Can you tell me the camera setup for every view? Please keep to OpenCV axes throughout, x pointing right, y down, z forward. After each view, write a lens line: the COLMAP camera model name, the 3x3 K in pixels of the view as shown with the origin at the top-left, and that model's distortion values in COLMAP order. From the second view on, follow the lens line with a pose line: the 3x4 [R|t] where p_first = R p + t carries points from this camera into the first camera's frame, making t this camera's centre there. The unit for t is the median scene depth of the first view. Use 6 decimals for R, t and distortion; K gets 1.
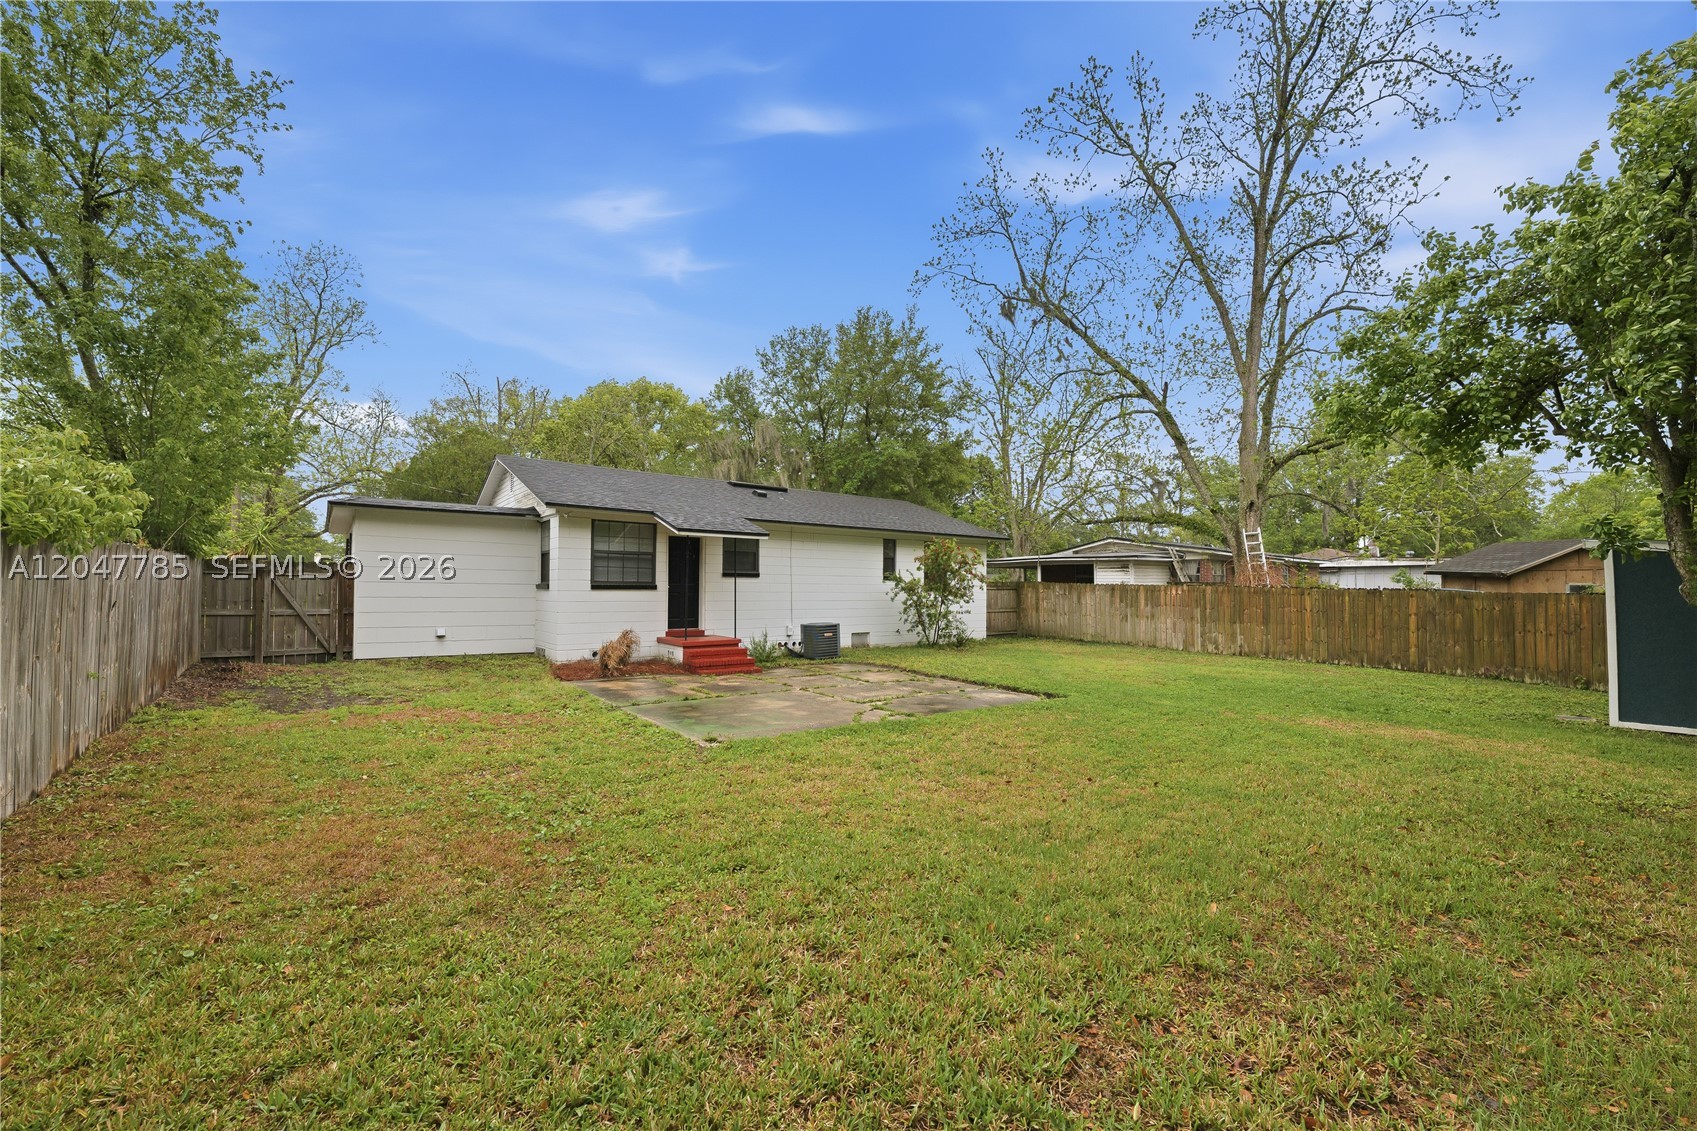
lens RADIAL K [[693.5, 0, 854.0], [0, 693.5, 573.5], [0, 0, 1]] dist [0.001362, 0.000117]
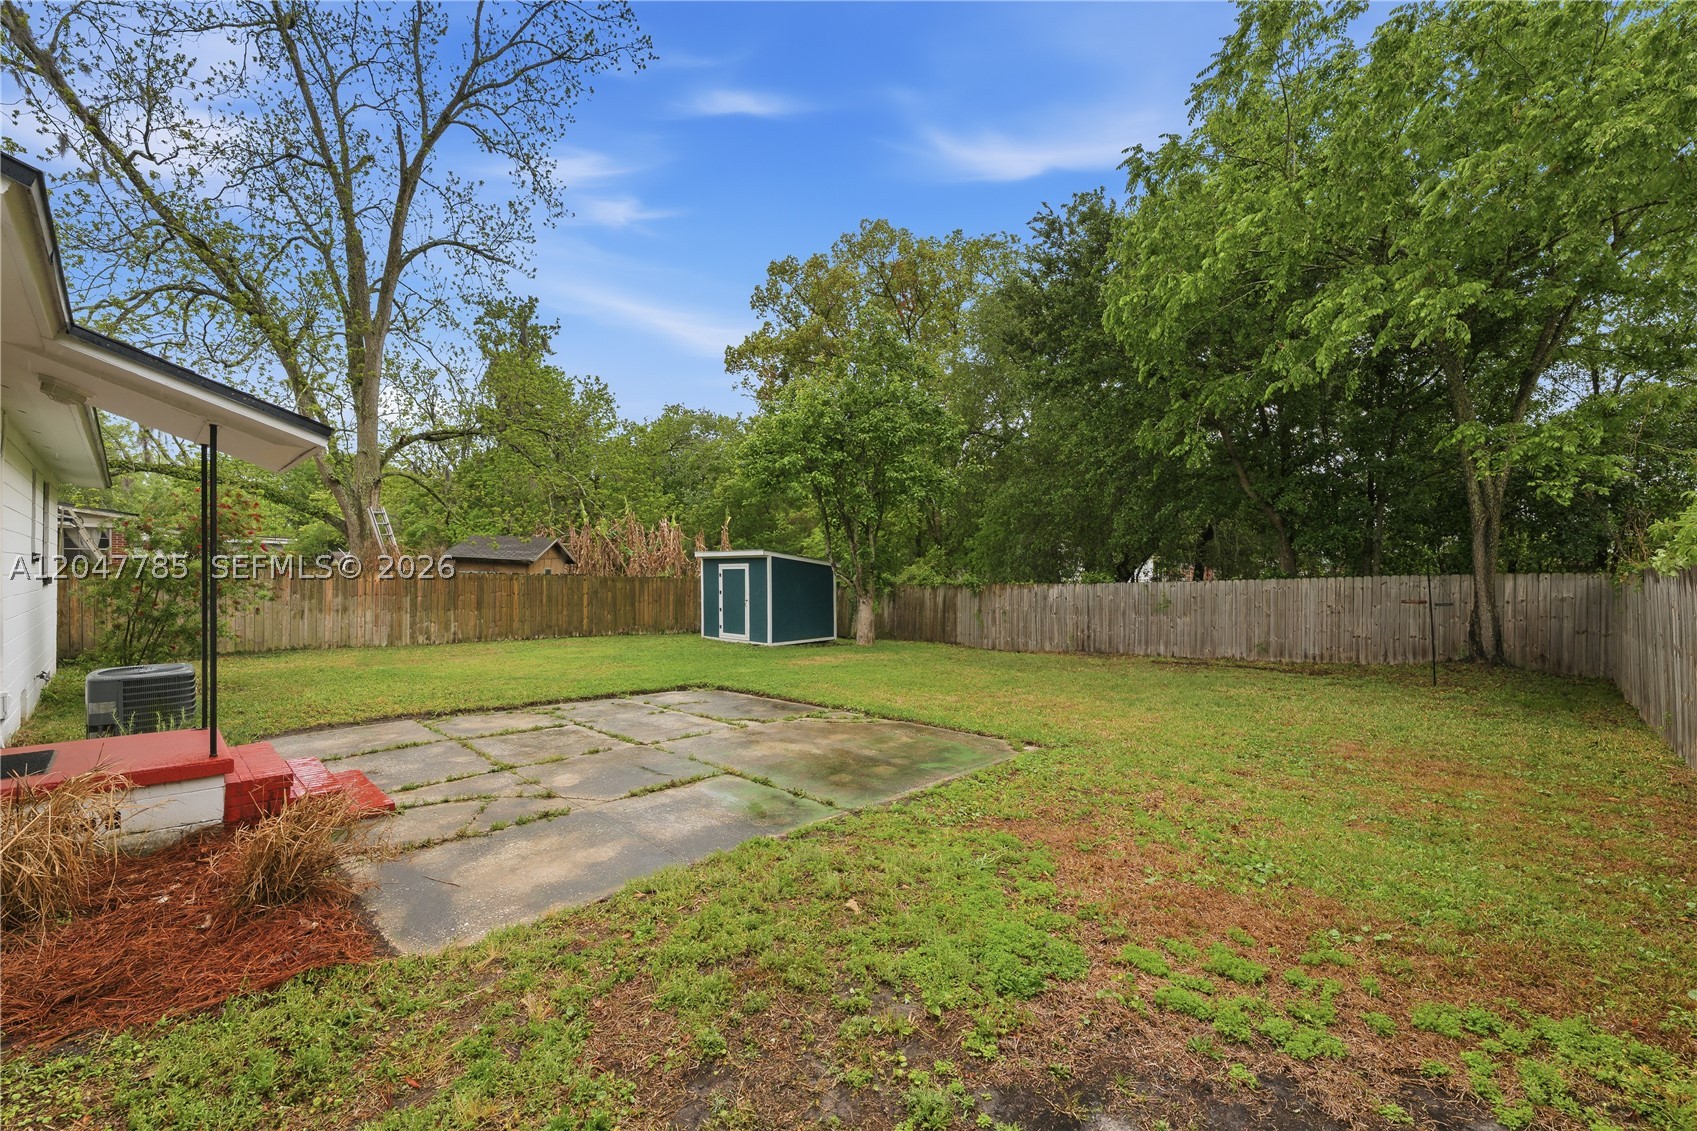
lens RADIAL K [[693.5, 0, 854.0], [0, 693.5, 573.5], [0, 0, 1]] dist [0.001362, 0.000117]
pose [[-0.111444, -0.009656, 0.993724, -0.555288], [-0.030436, 0.999517, 0.006298, -0.003622], [-0.993305, -0.029544, -0.111684, 0.641031]]
